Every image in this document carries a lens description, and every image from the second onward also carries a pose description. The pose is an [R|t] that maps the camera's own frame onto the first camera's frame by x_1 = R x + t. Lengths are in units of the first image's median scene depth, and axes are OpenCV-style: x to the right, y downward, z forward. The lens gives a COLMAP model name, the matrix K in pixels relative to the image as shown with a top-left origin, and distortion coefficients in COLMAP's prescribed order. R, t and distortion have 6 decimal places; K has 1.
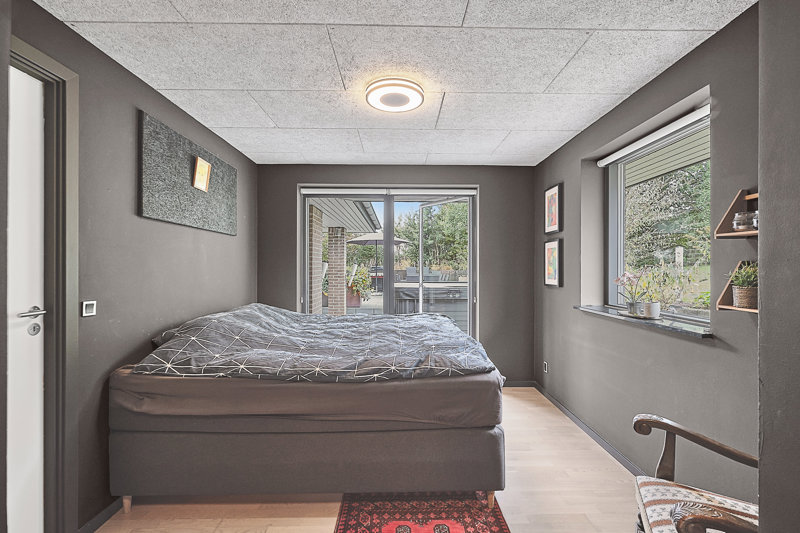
lens RADIAL K [[371.9, 0, 400.0], [0, 371.9, 266.5], [0, 0, 1]] dist [-0.000251, -0.000036]
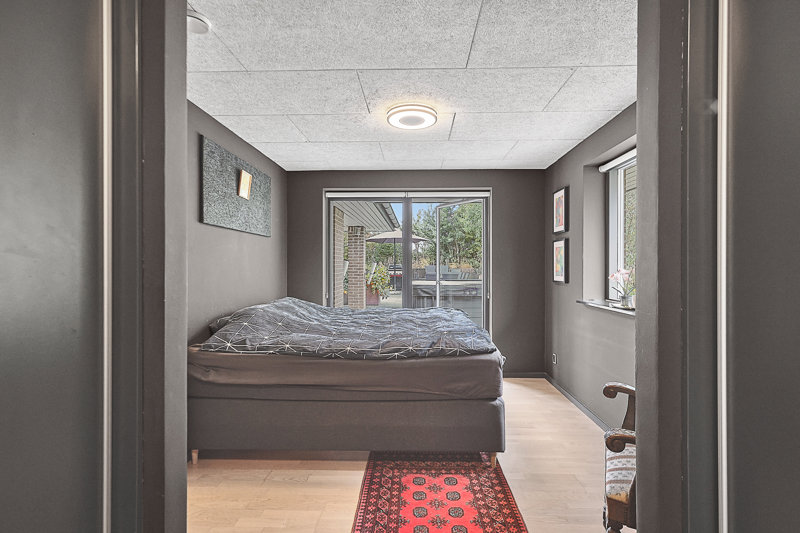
lens RADIAL K [[371.9, 0, 400.0], [0, 371.9, 266.5], [0, 0, 1]] dist [-0.000251, -0.000036]
pose [[0.998759, -0.001293, -0.049781, 0.006231], [0.001530, 0.999988, 0.004717, 0.002100], [0.049774, -0.004787, 0.998749, -0.169167]]
